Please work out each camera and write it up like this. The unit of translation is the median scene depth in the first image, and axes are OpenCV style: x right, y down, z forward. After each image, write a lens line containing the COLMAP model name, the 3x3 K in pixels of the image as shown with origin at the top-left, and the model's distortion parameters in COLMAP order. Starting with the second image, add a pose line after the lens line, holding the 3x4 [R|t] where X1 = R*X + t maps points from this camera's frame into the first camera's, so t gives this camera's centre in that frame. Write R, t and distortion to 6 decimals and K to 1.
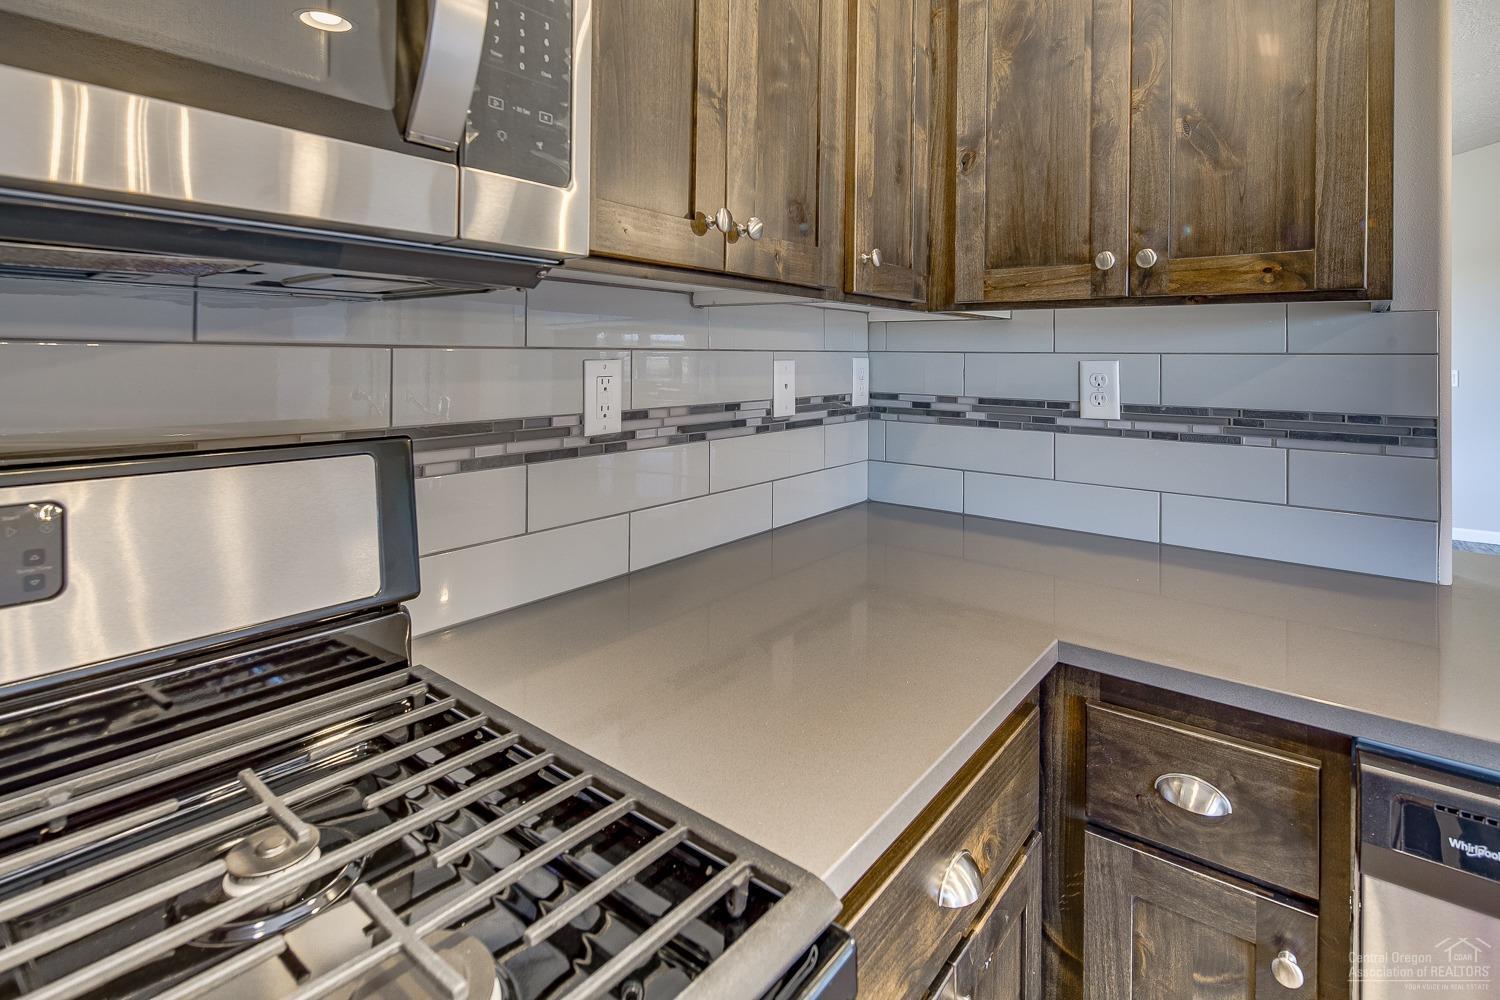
lens RADIAL K [[741.1, 0, 746.5], [0, 741.1, 351.1], [0, 0, 1]] dist [-0.000663, -0.002529]
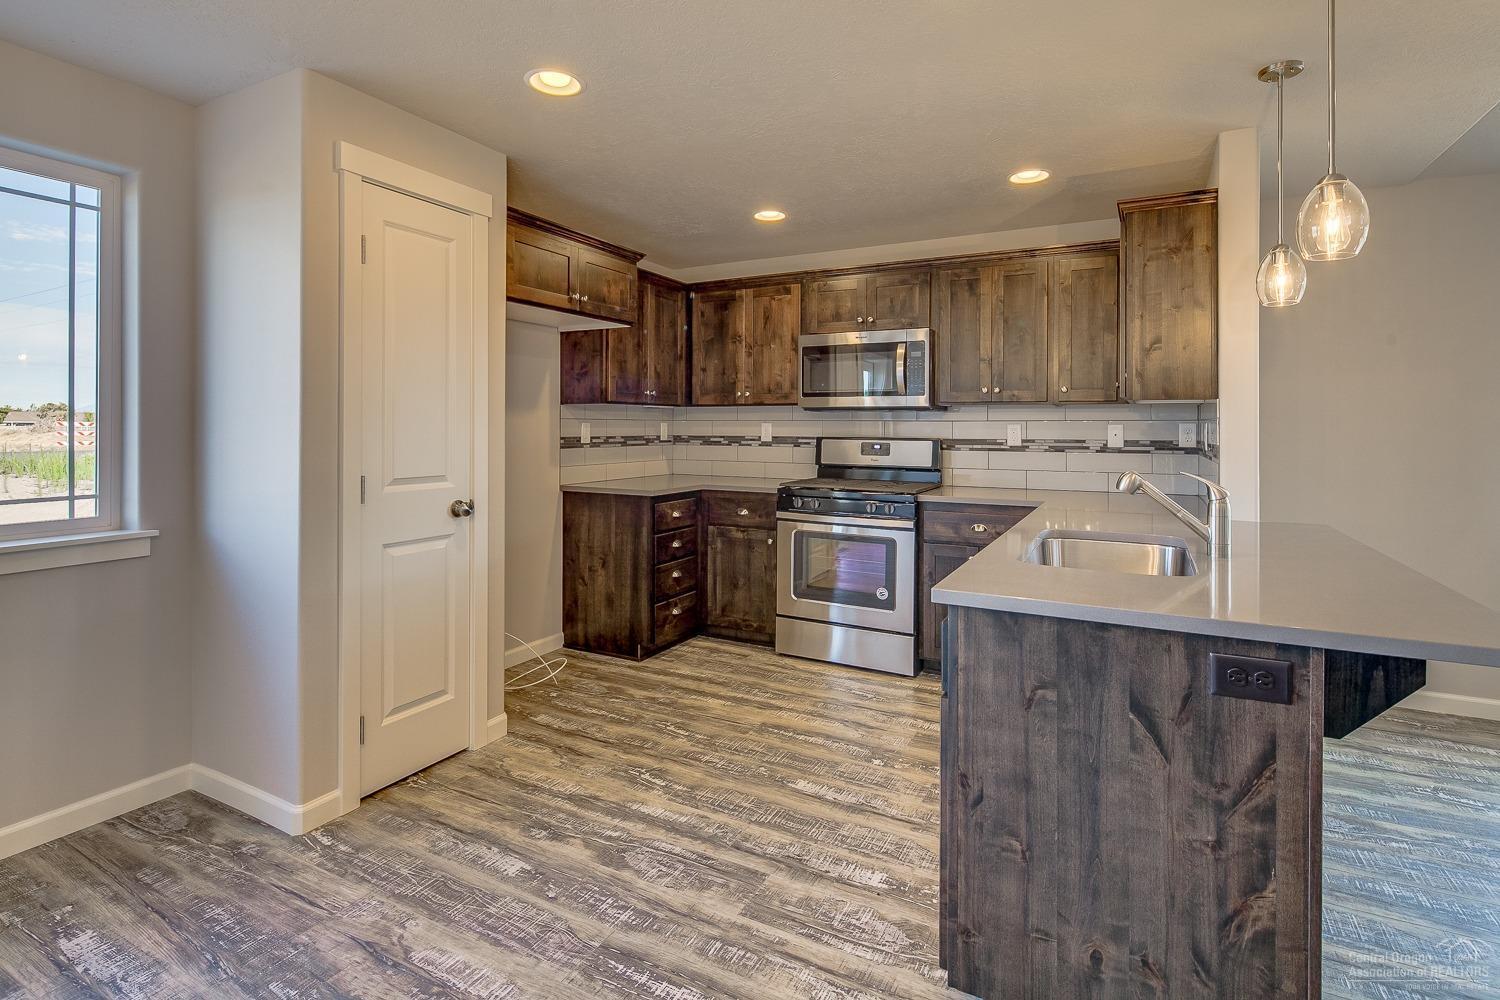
lens RADIAL K [[741.1, 0, 747.3], [0, 741.1, 439.3], [0, 0, 1]] dist [-0.000663, -0.002529]
pose [[0.186421, 0.009573, -0.982423, 2.908729], [0.003142, 0.999942, 0.010340, 0.042839], [0.982465, -0.005014, 0.186380, -0.847308]]
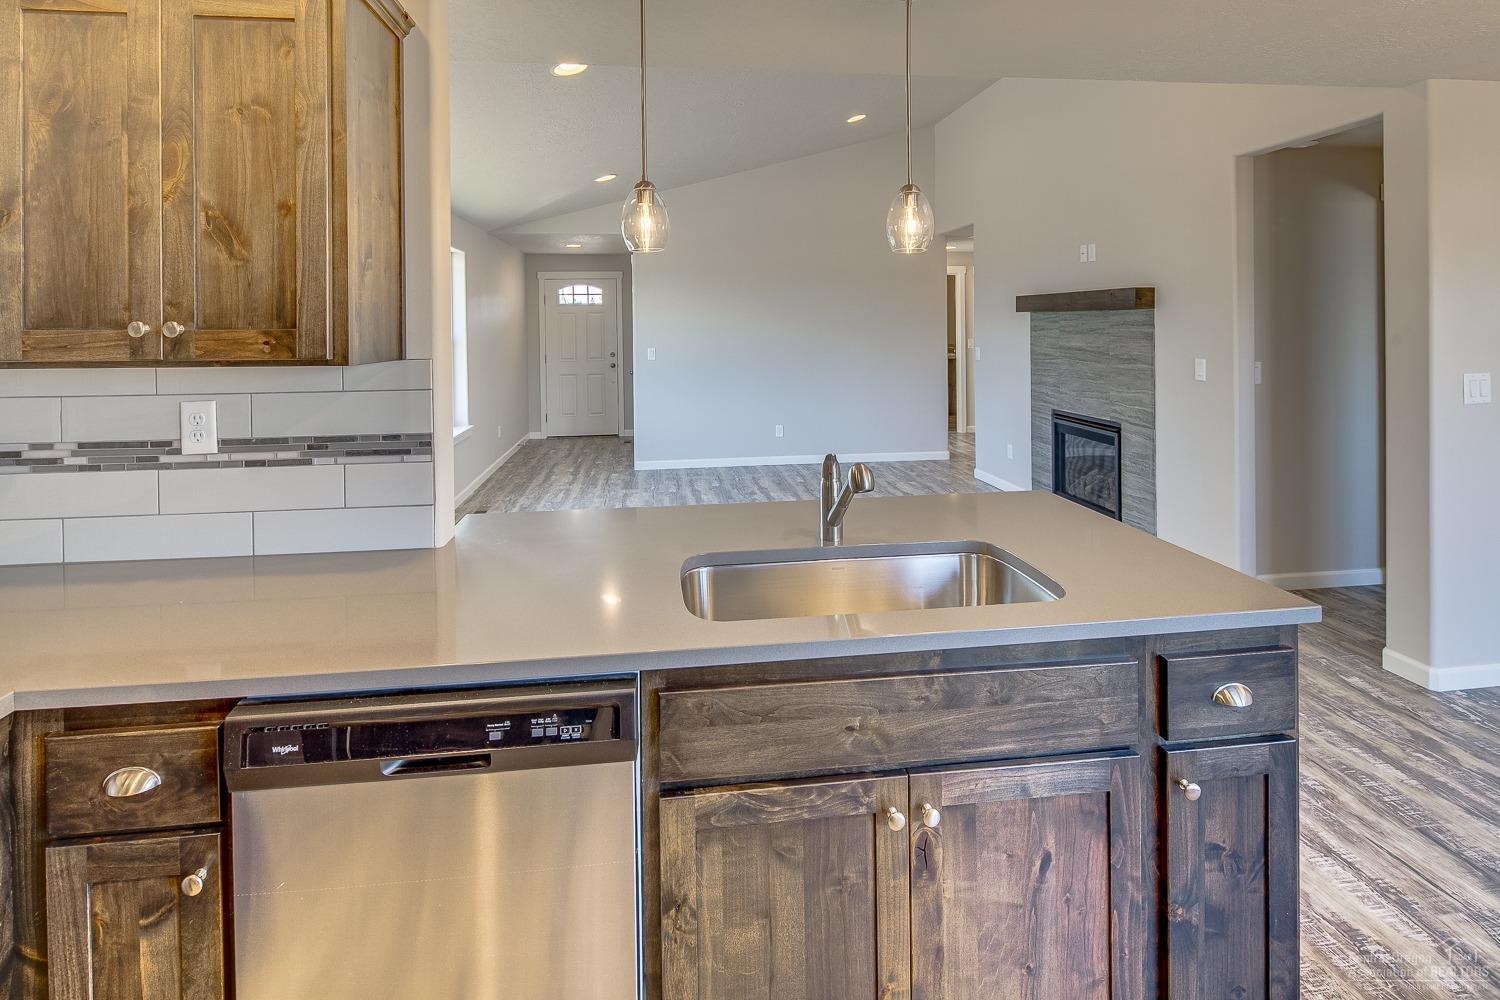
lens RADIAL K [[741.1, 0, 744.7], [0, 741.1, 330.1], [0, 0, 1]] dist [-0.000663, -0.002529]
pose [[0.698166, -0.020504, 0.715643, 0.324330], [0.012932, 0.999788, 0.016029, -0.127044], [-0.715819, -0.001936, 0.698283, -0.451190]]
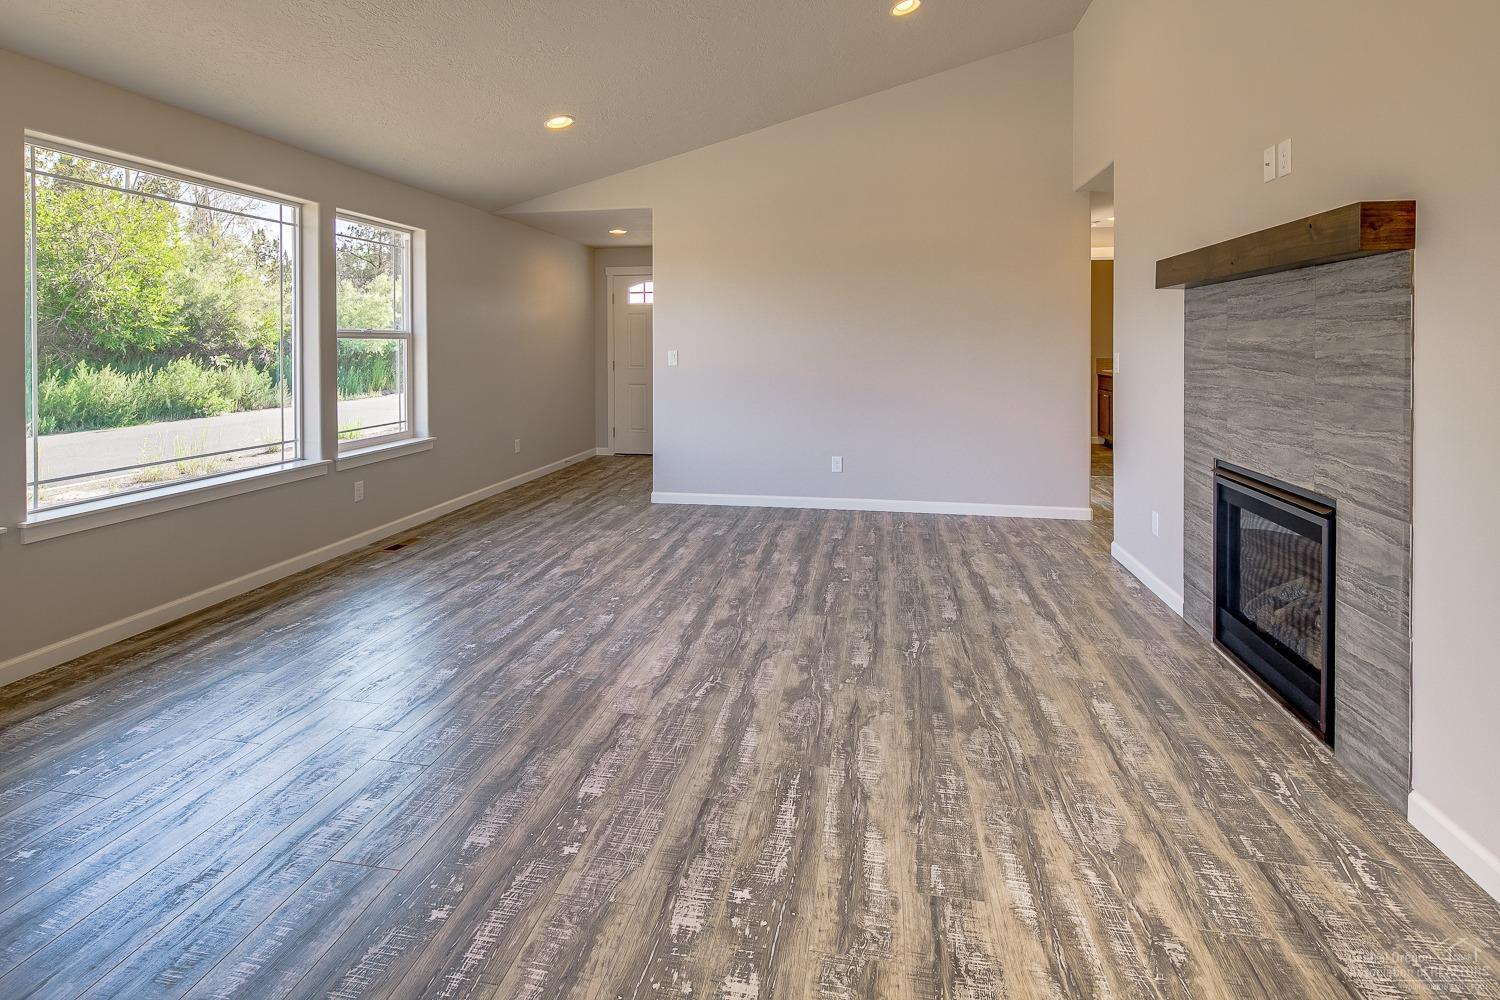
lens RADIAL K [[741.1, 0, 728.1], [0, 741.1, 351.2], [0, 0, 1]] dist [-0.000663, -0.002529]
pose [[0.888178, -0.013213, 0.459310, 2.307841], [0.006369, 0.999844, 0.016446, 0.039618], [-0.459456, -0.011682, 0.888124, -0.086795]]
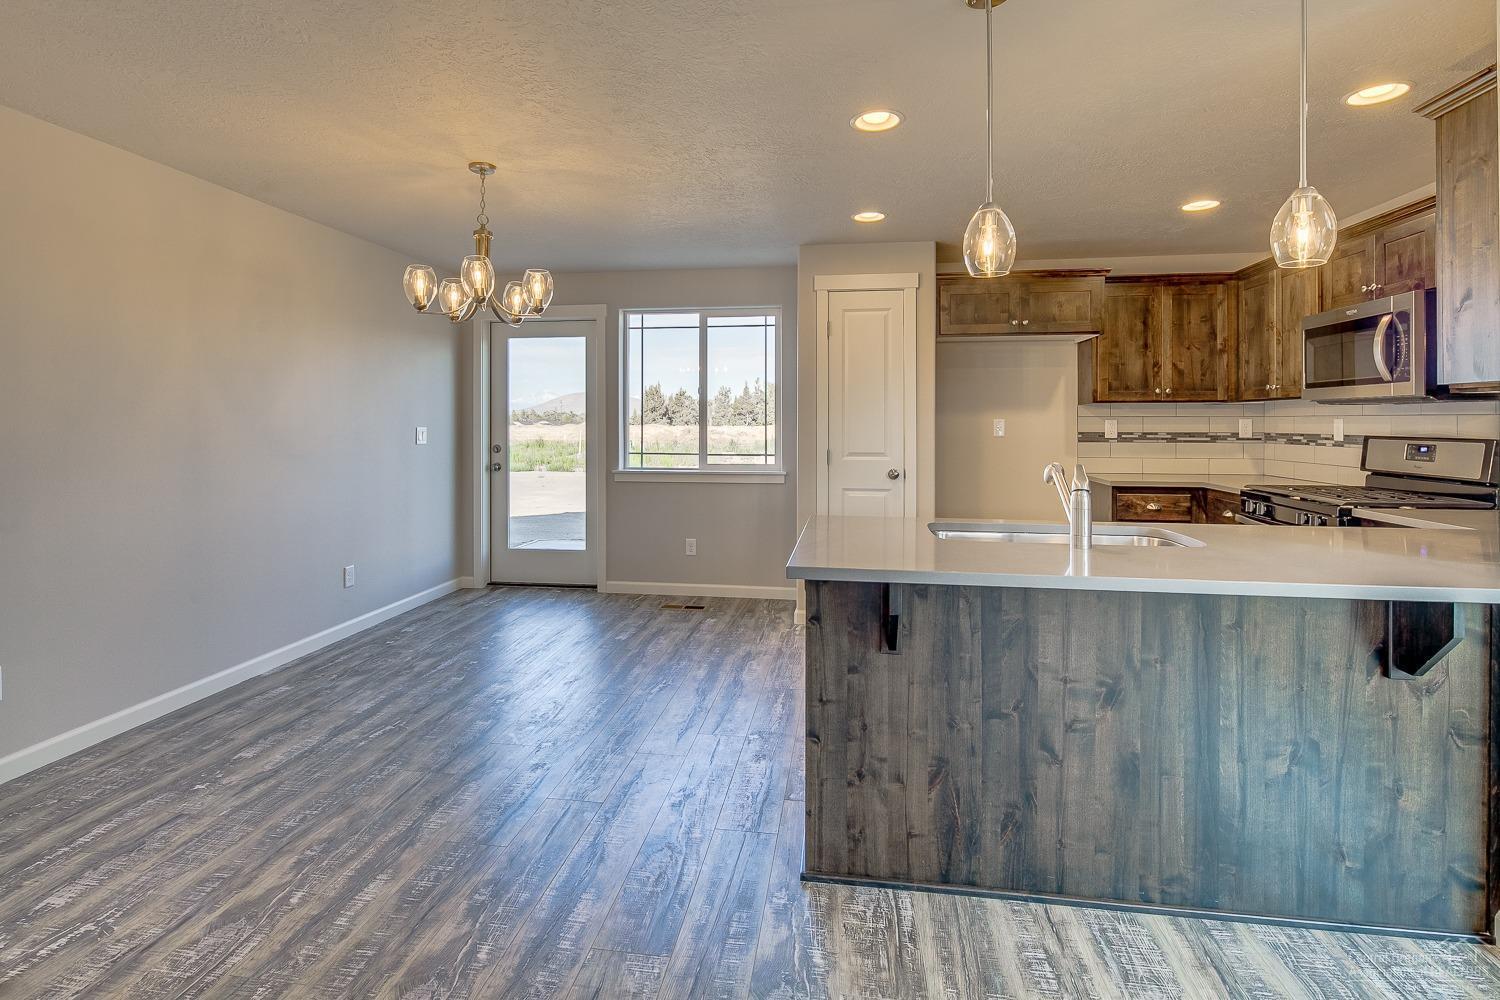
lens RADIAL K [[741.1, 0, 735.8], [0, 741.1, 424.2], [0, 0, 1]] dist [-0.000663, -0.002529]
pose [[-0.867255, -0.007169, -0.497812, 3.007011], [-0.005024, 0.999971, -0.005648, 0.053296], [0.497839, -0.002397, -0.867266, 1.521914]]
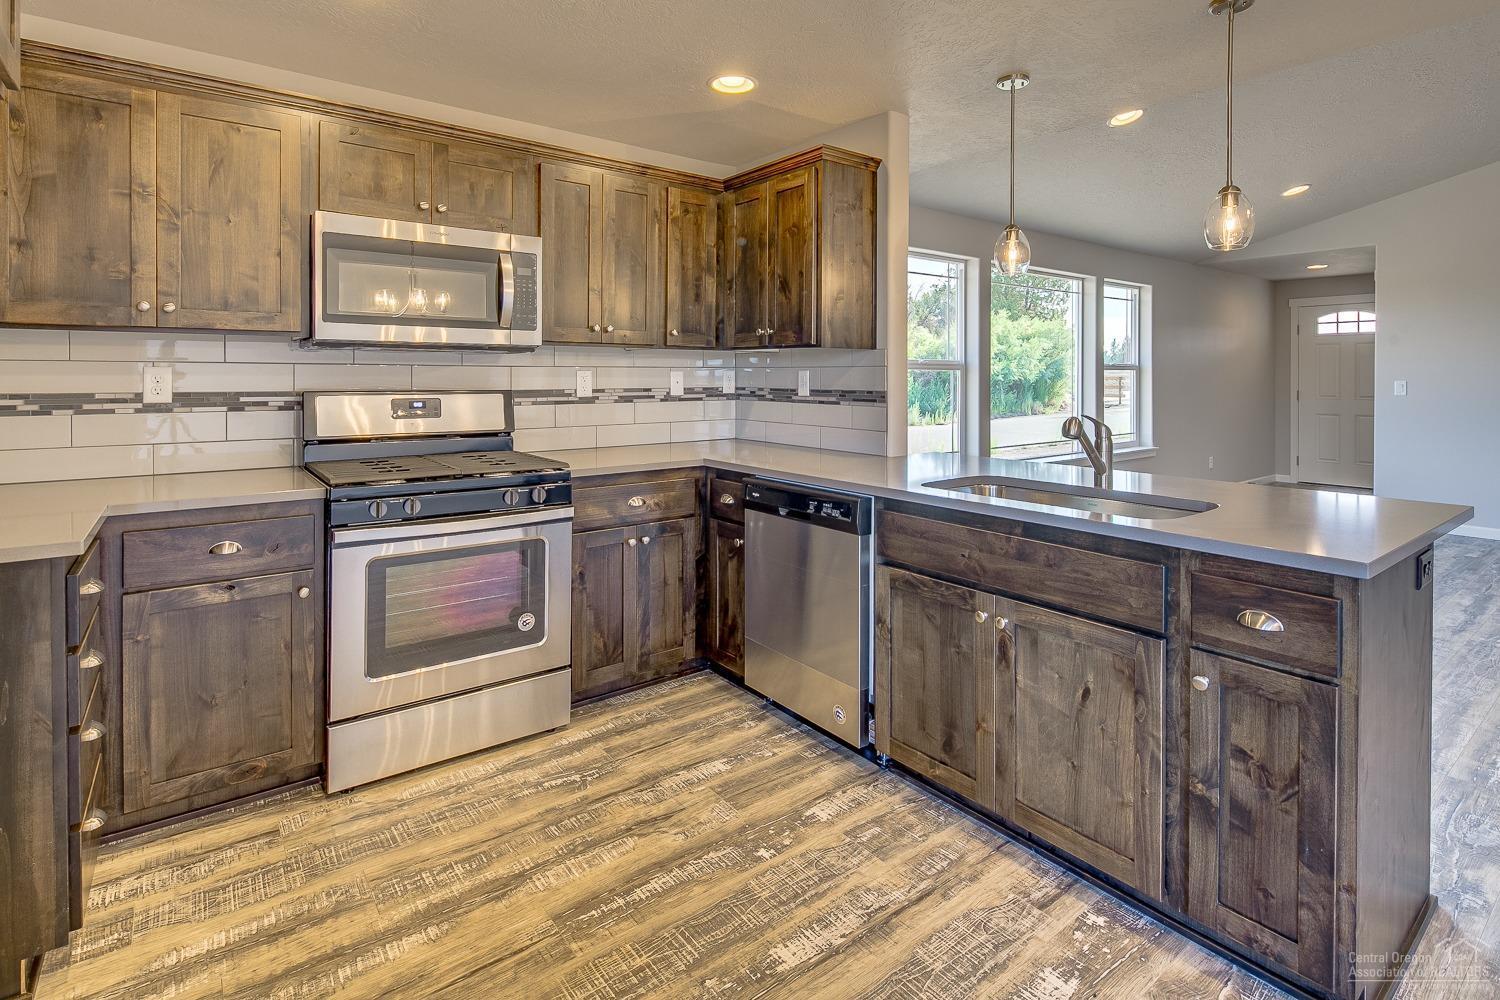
lens RADIAL K [[741.1, 0, 747.0], [0, 741.1, 384.8], [0, 0, 1]] dist [-0.000663, -0.002529]
pose [[0.971571, -0.002503, -0.236736, 1.069212], [0.006759, 0.999830, 0.017170, 0.021540], [0.236652, -0.018282, 0.971422, -1.589140]]
